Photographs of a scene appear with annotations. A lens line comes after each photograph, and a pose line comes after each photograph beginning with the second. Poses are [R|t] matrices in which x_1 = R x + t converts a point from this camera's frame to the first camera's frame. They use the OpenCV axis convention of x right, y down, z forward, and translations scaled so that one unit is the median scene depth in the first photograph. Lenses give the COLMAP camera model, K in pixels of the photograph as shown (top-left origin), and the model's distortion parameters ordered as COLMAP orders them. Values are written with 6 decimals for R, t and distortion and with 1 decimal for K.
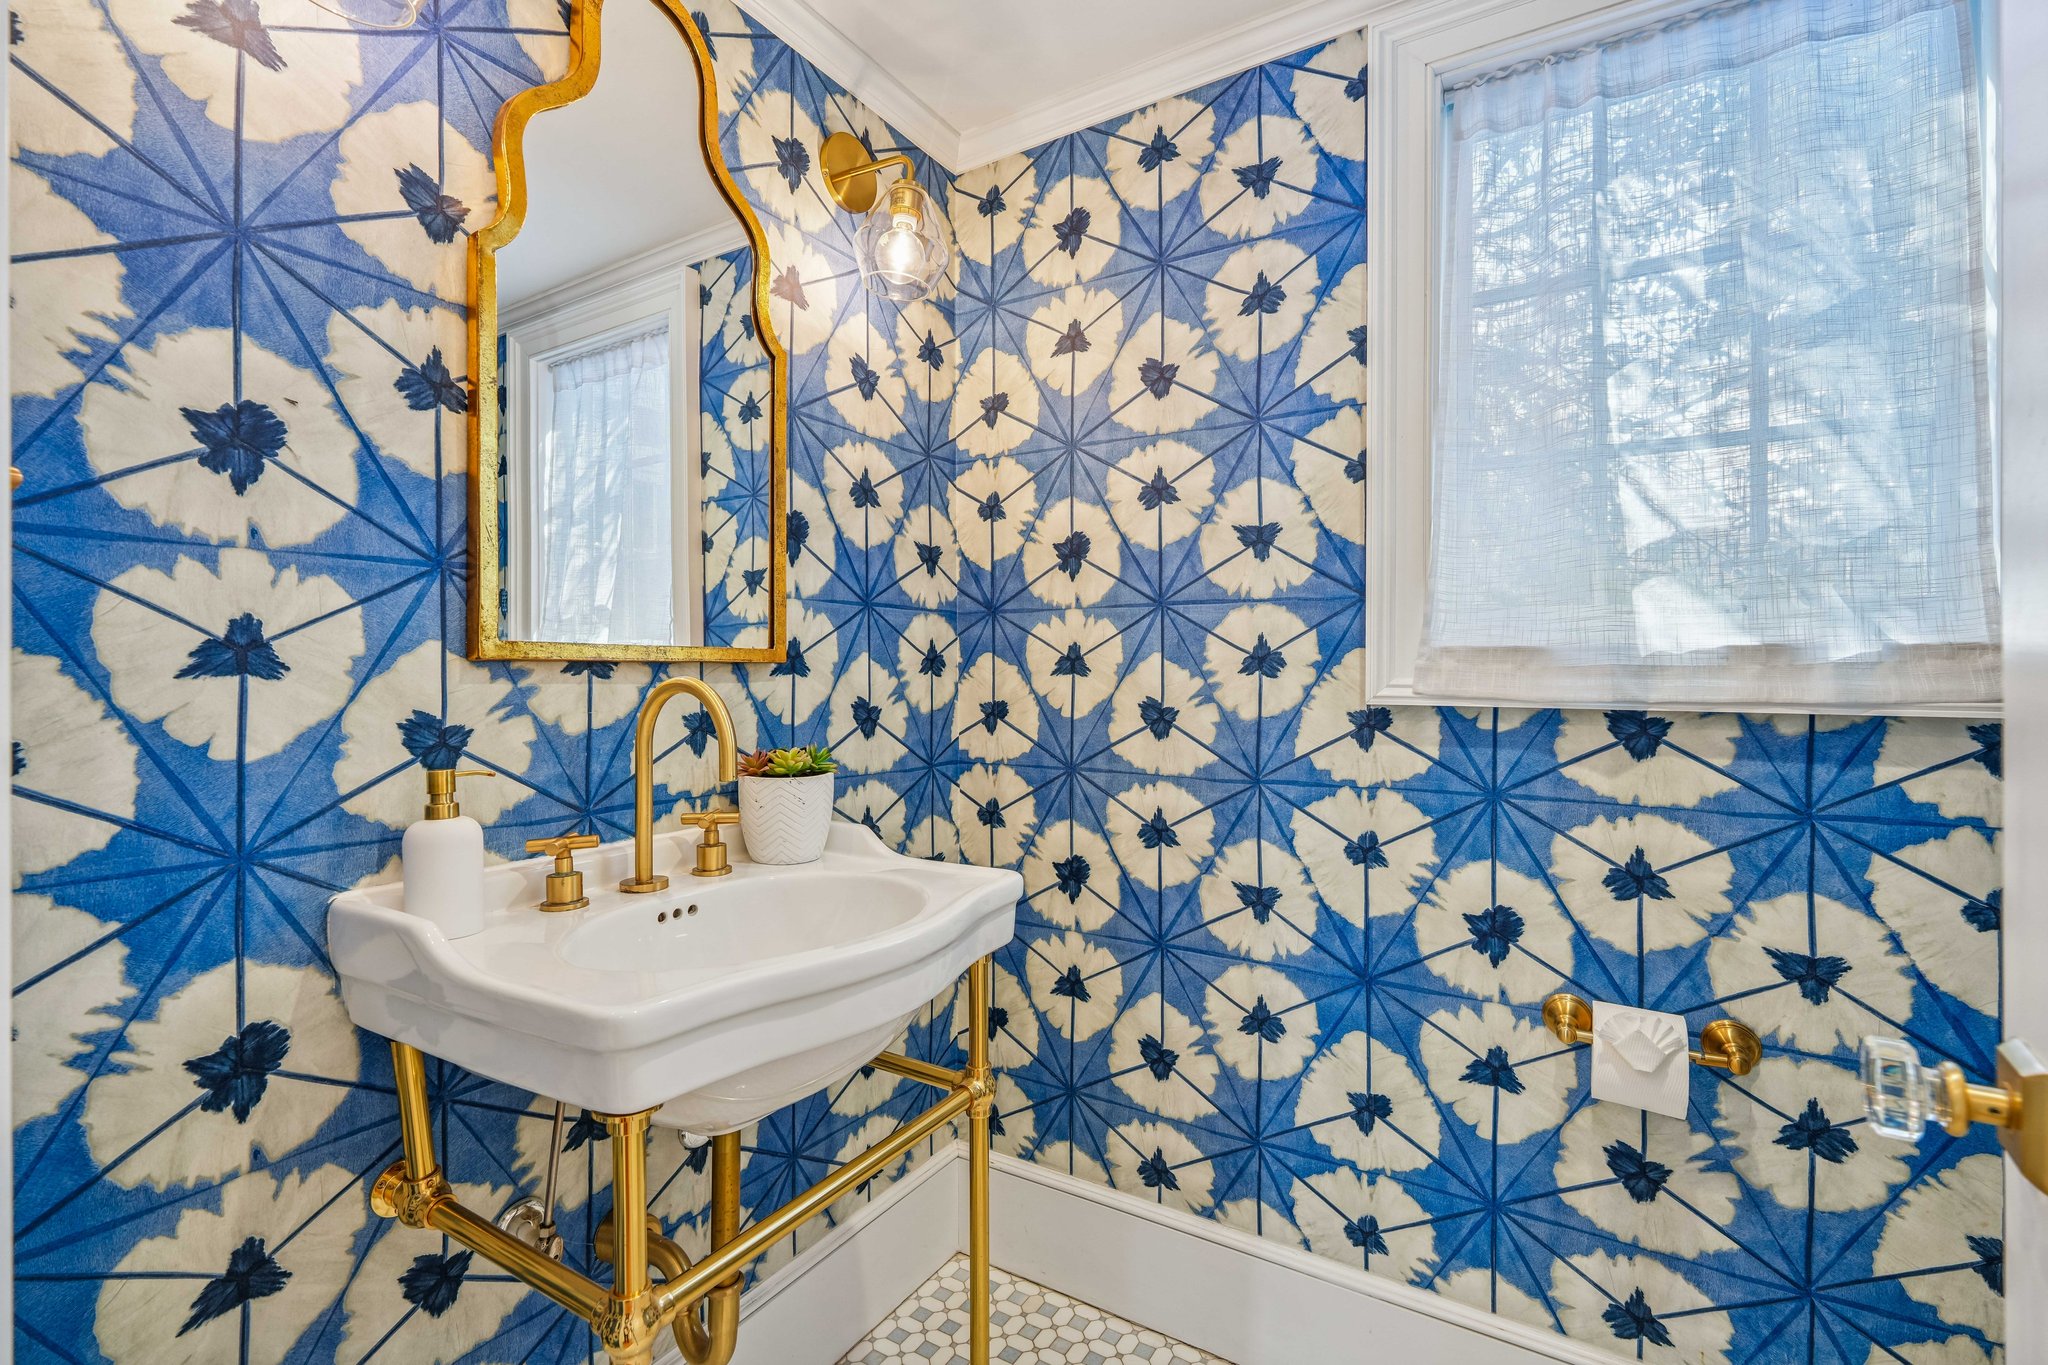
lens RADIAL K [[917.4, 0, 1011.2], [0, 917.4, 681.1], [0, 0, 1]] dist [-0.002252, 0.002114]
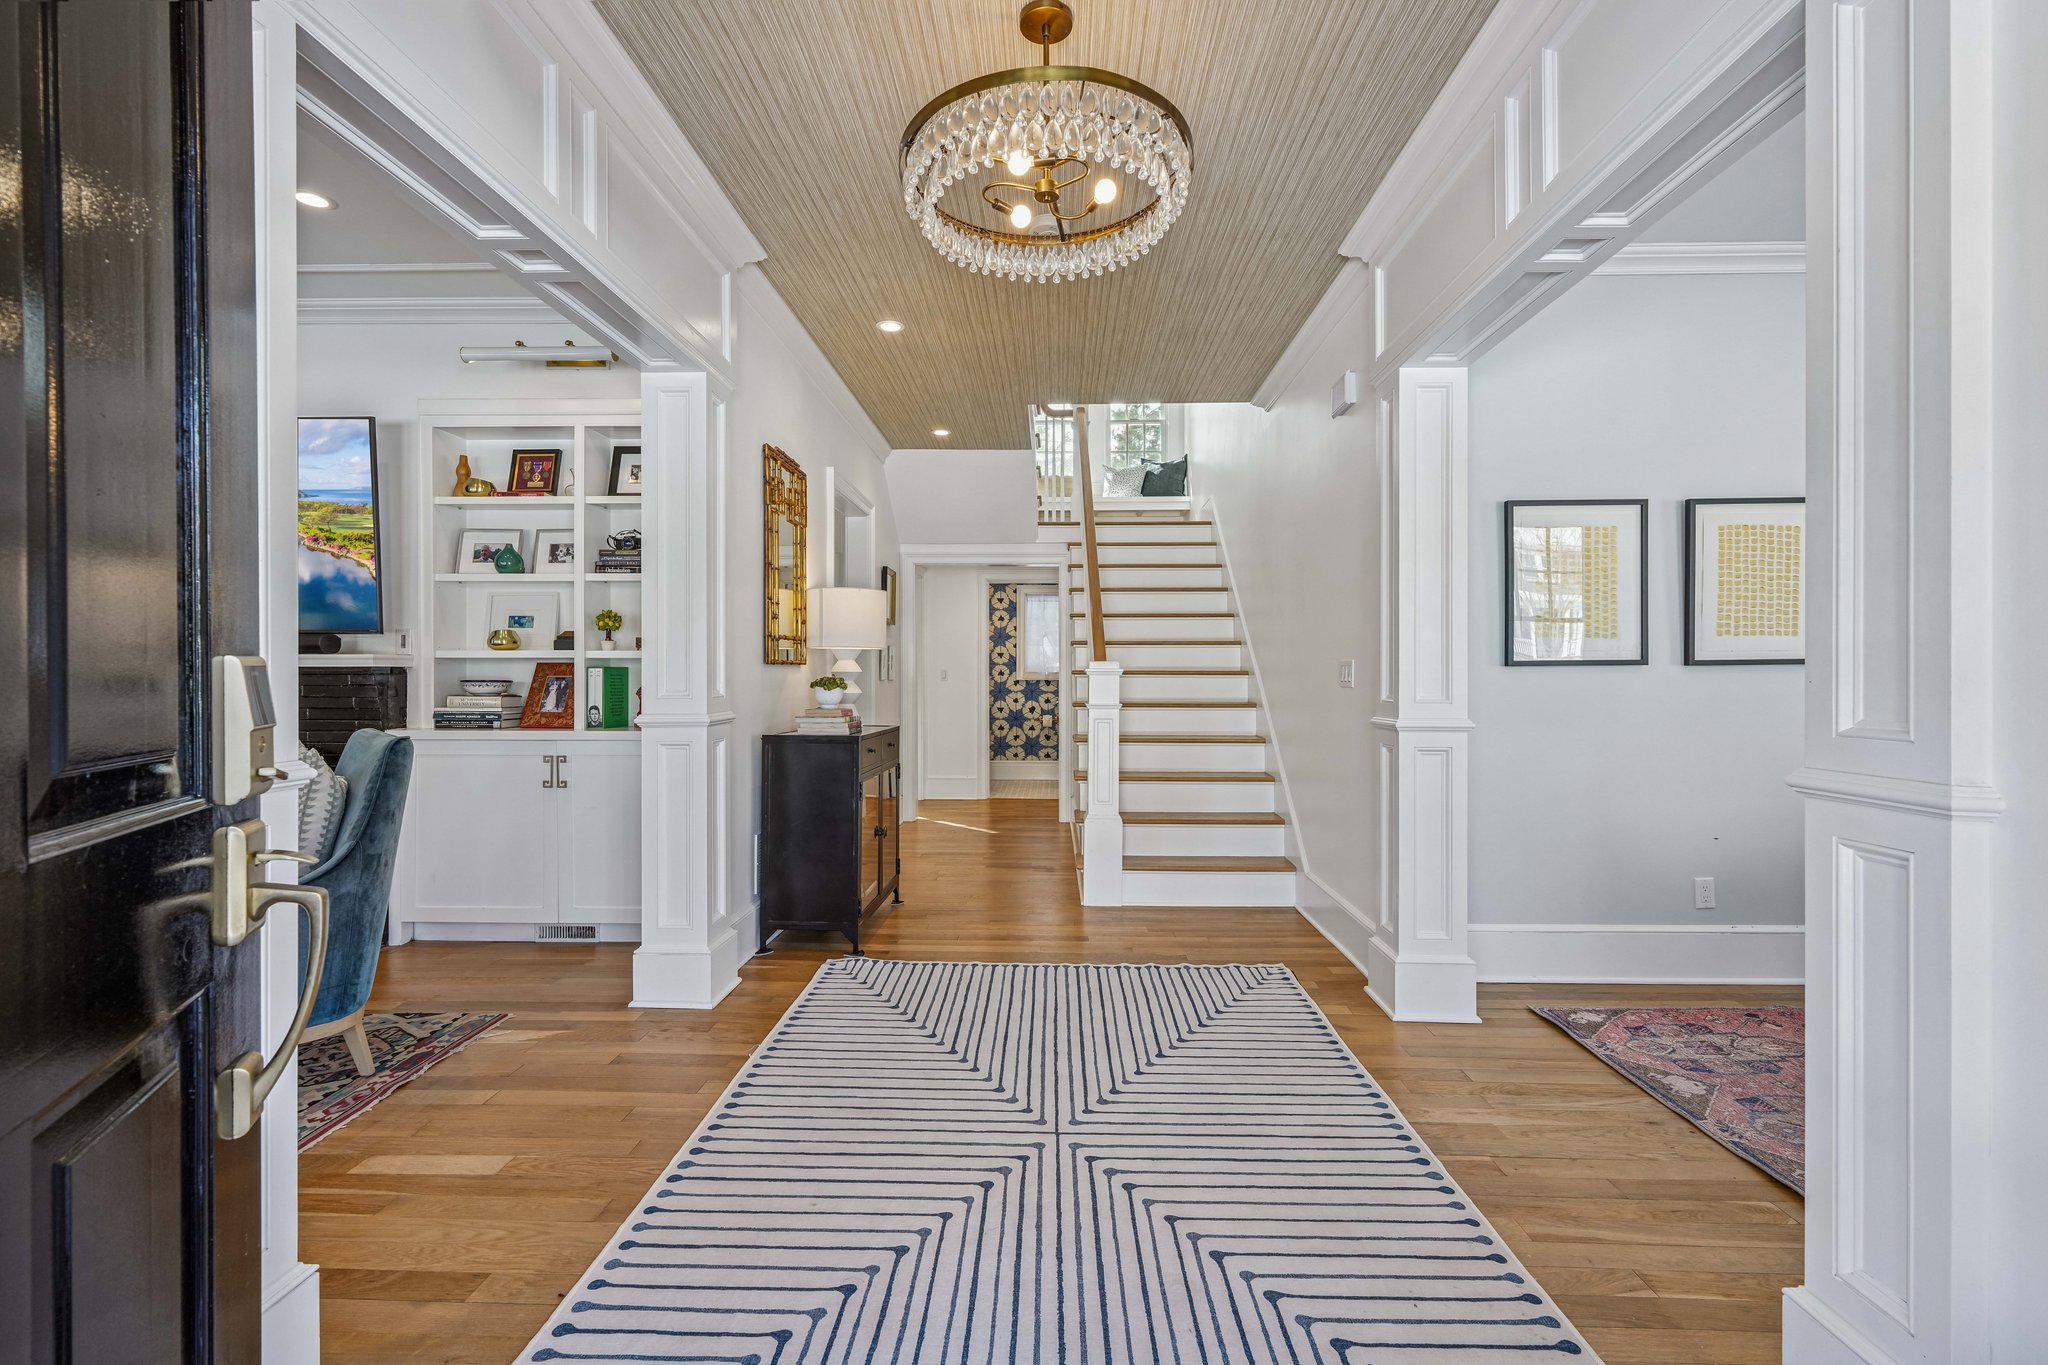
lens RADIAL K [[917.4, 0, 1032.1], [0, 917.4, 674.5], [0, 0, 1]] dist [-0.002252, 0.002114]
pose [[0.864414, 0.002912, 0.502772, -3.088077], [-0.000156, 0.999985, -0.005524, 0.023527], [-0.502780, 0.004697, 0.864402, -5.220030]]
